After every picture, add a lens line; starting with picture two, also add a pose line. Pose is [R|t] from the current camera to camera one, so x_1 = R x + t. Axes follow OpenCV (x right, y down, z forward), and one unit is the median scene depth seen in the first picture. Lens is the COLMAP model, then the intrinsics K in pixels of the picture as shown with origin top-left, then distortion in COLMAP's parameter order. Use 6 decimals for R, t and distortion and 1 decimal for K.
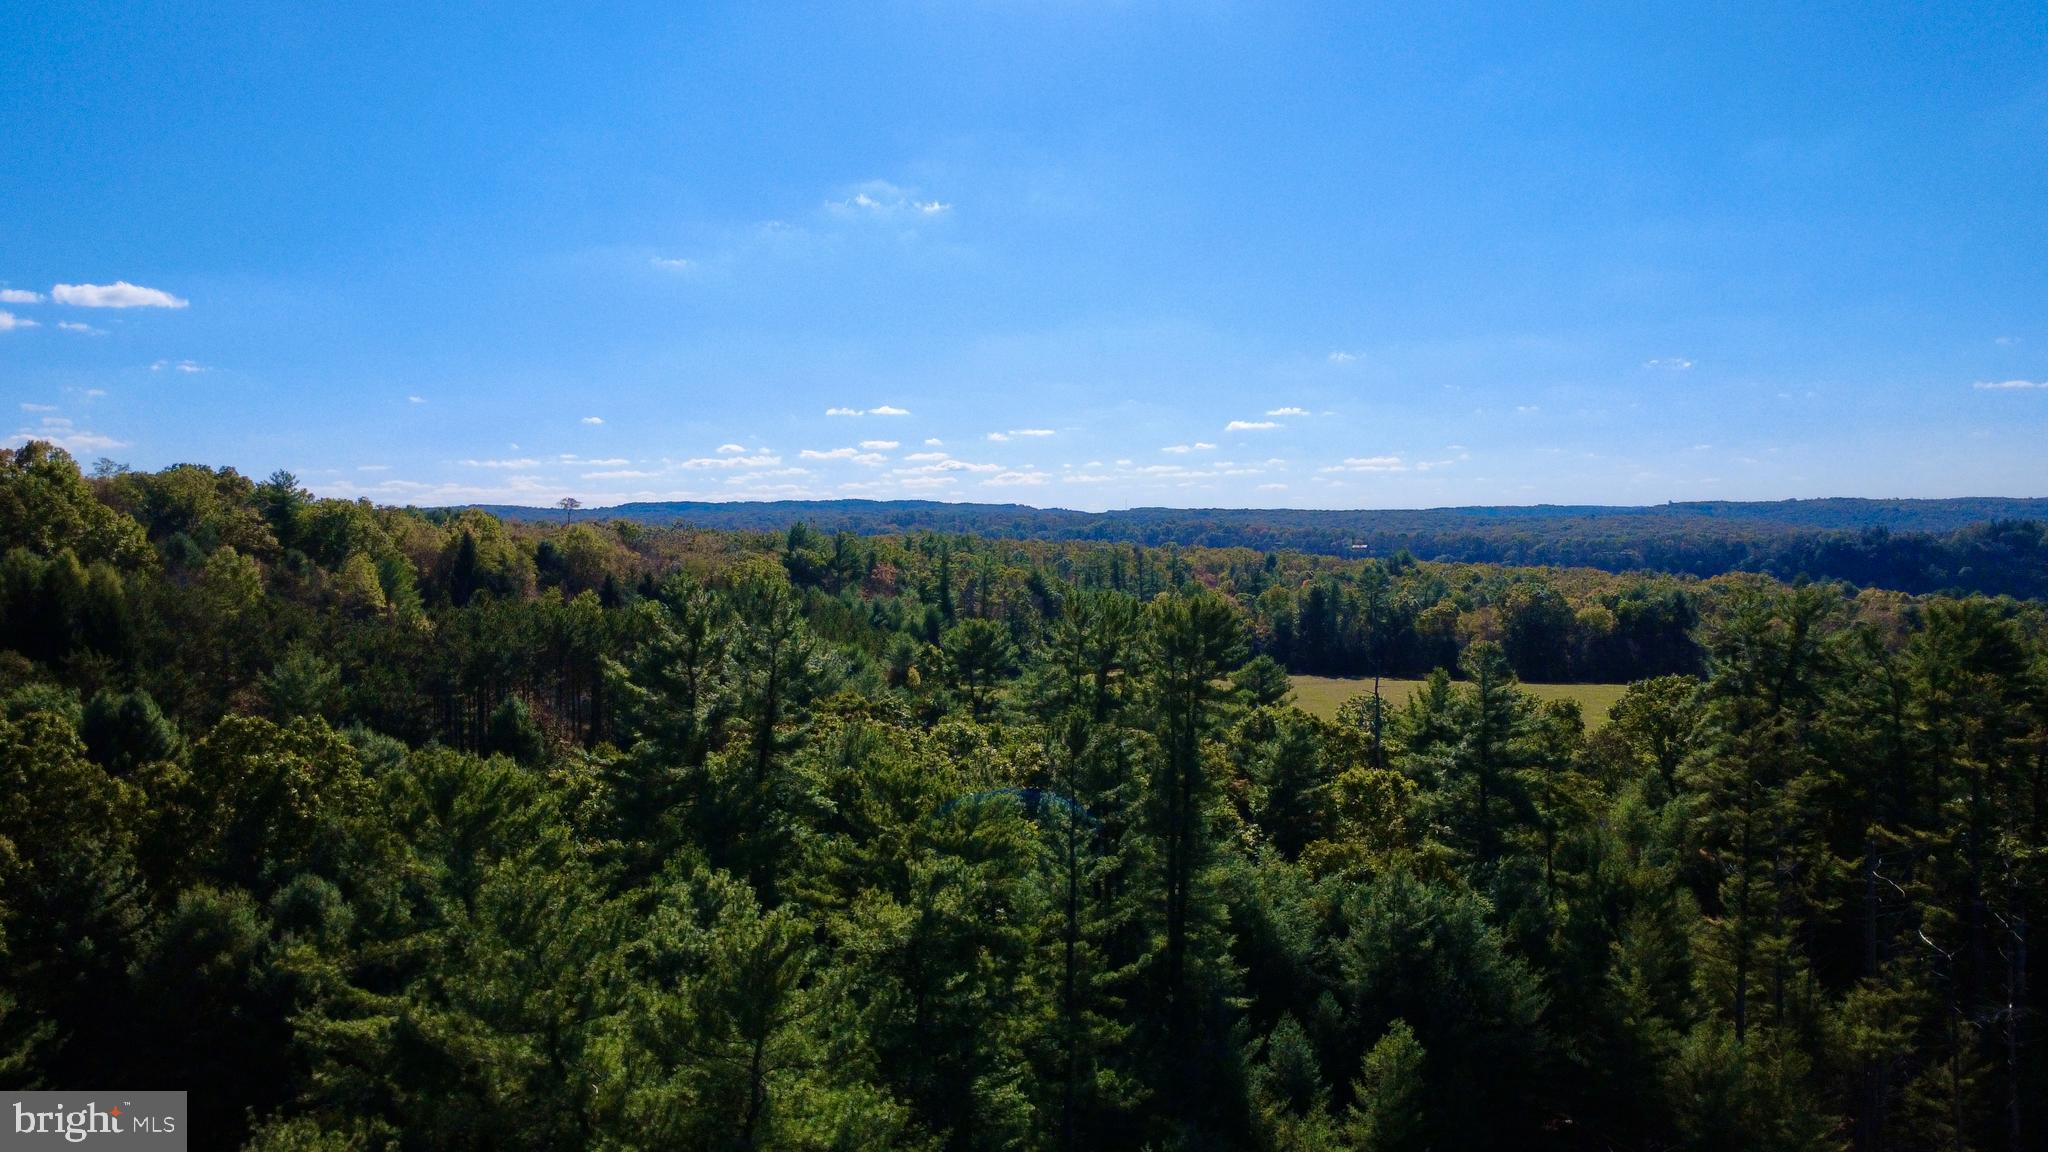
lens RADIAL K [[1486.0, 0, 1018.2], [0, 1486.0, 563.3], [0, 0, 1]] dist [0.005253, 0.001550]
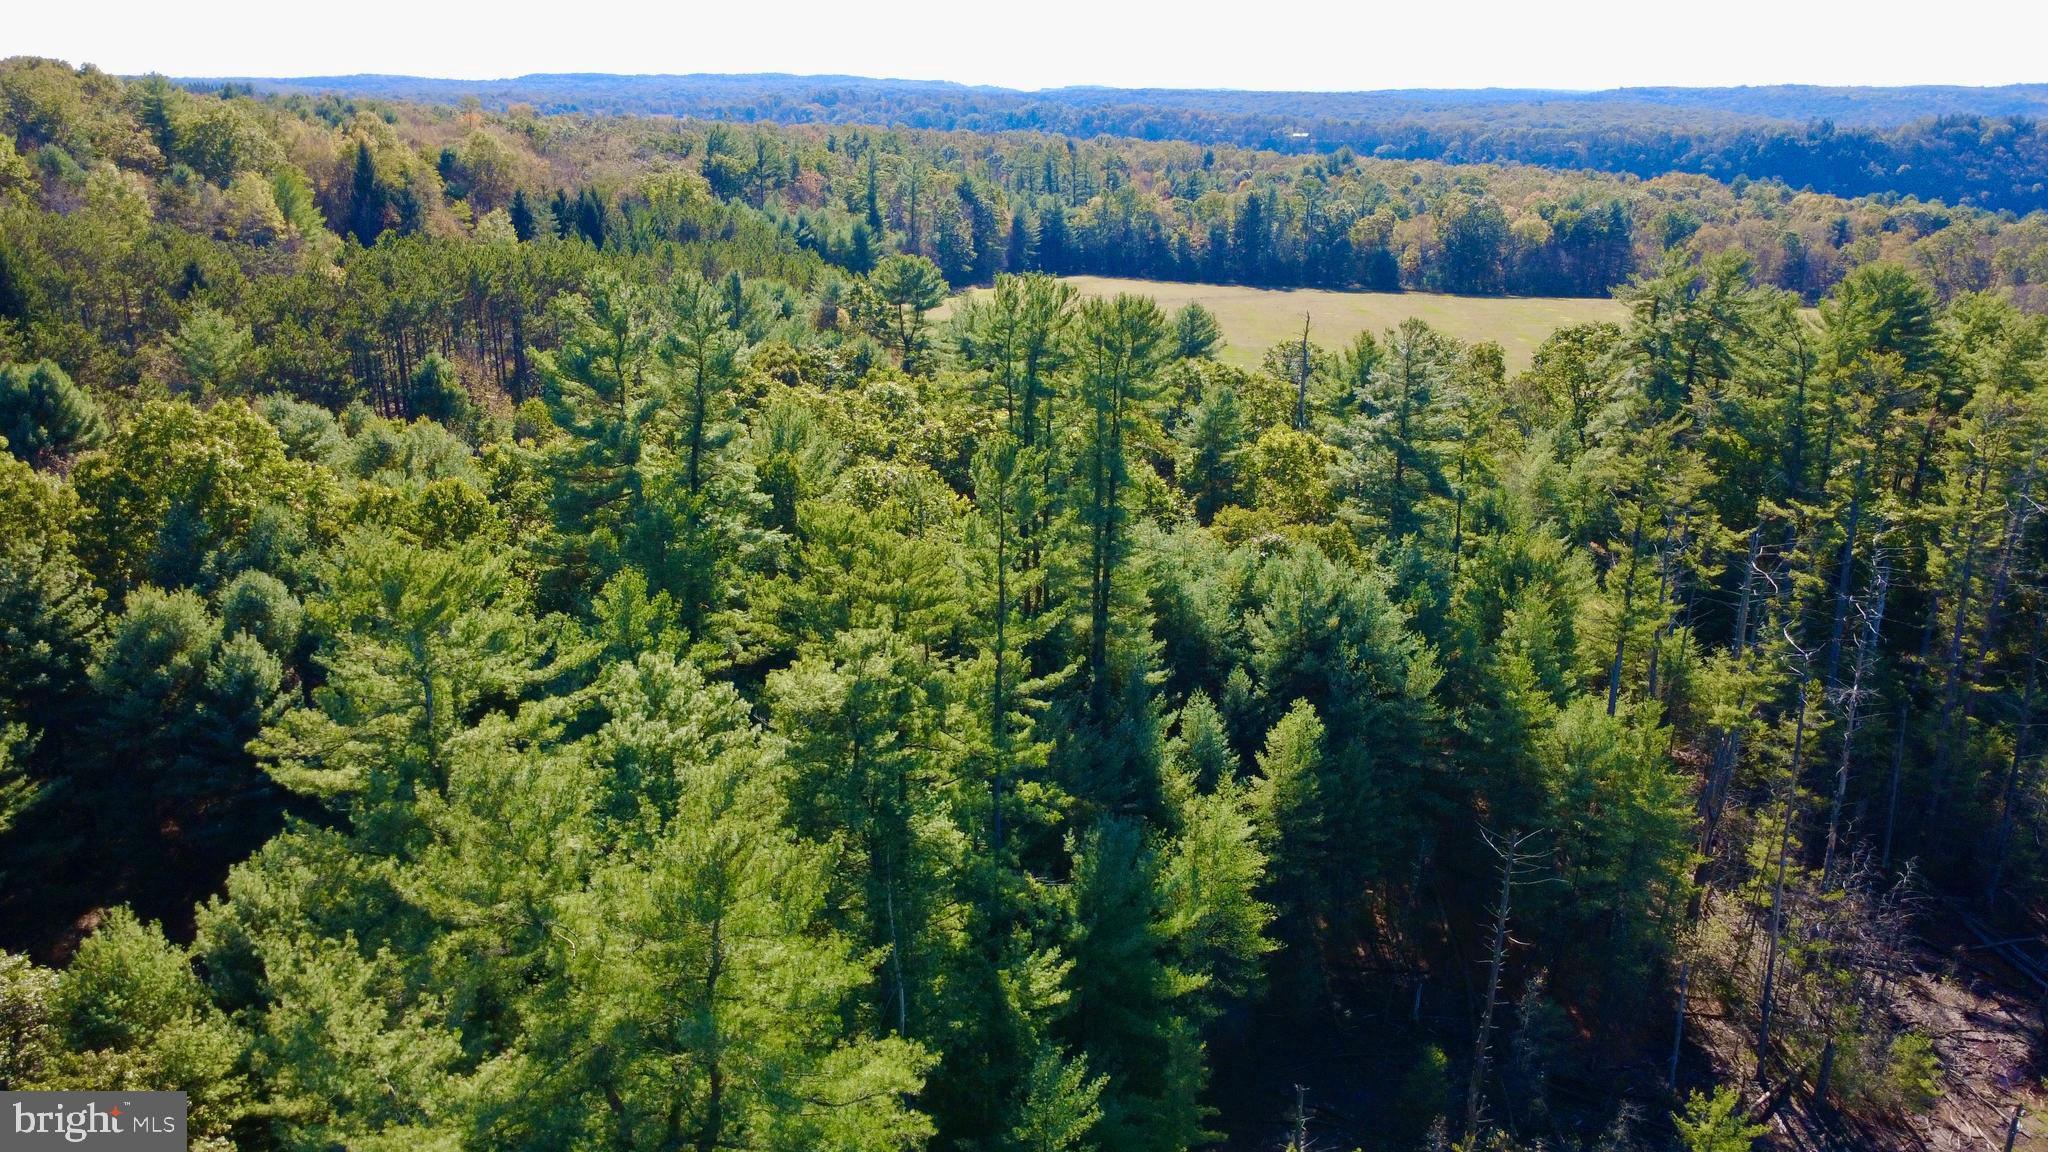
lens RADIAL K [[1485.7, 0, 1015.4], [0, 1485.7, 575.5], [0, 0, 1]] dist [0.001421, 0.007147]
pose [[0.998997, -0.003309, 0.044662, -0.000096], [-0.009052, 0.961763, 0.273733, -0.046291], [-0.043859, -0.273863, 0.960768, -0.001276]]
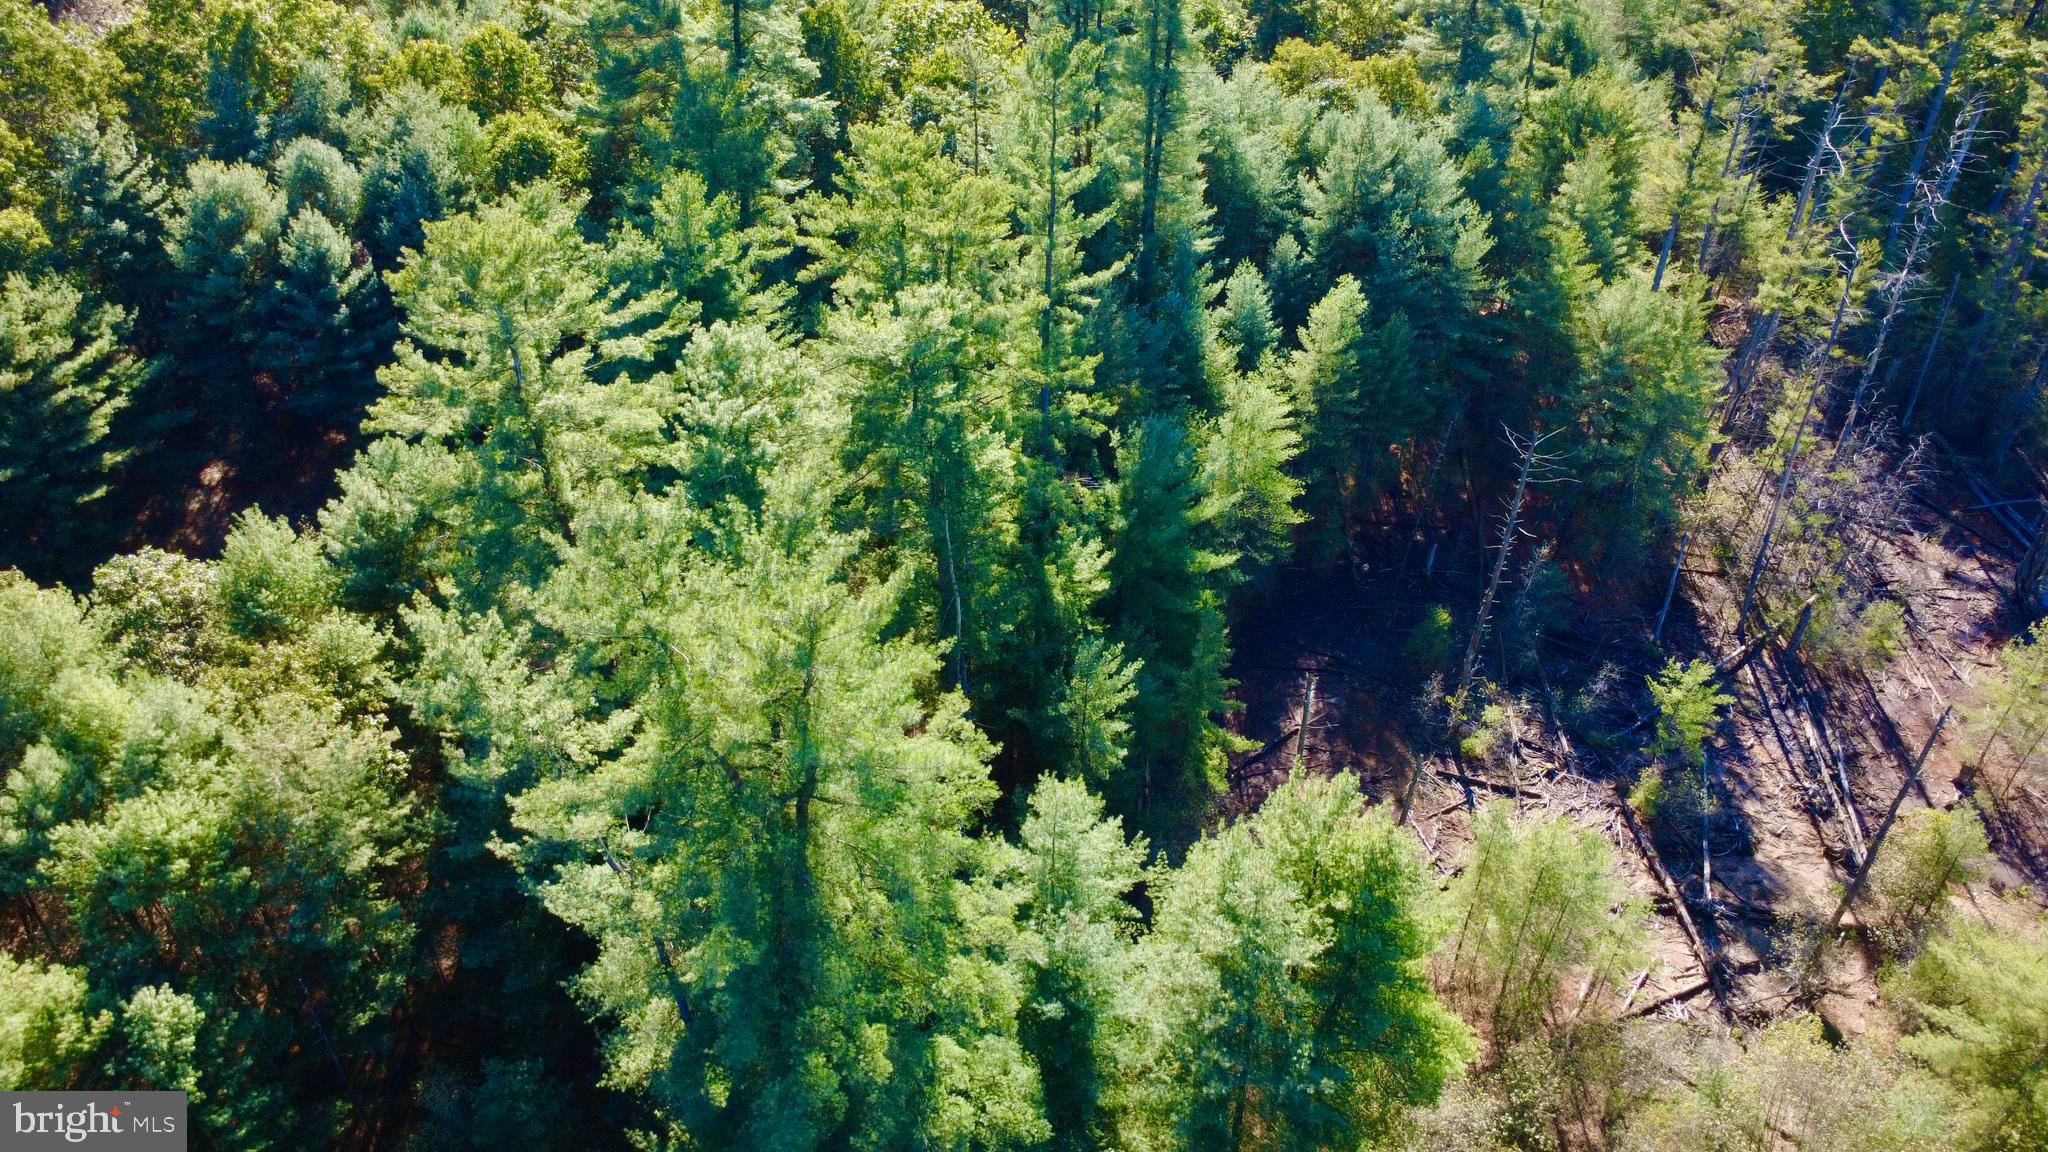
lens RADIAL K [[1486.0, 0, 1018.2], [0, 1486.0, 563.3], [0, 0, 1]] dist [0.005253, 0.001550]
pose [[0.999876, -0.002277, 0.015566, -0.002451], [-0.007316, 0.808661, 0.588230, -0.103202], [-0.013926, -0.588271, 0.808544, -0.002299]]
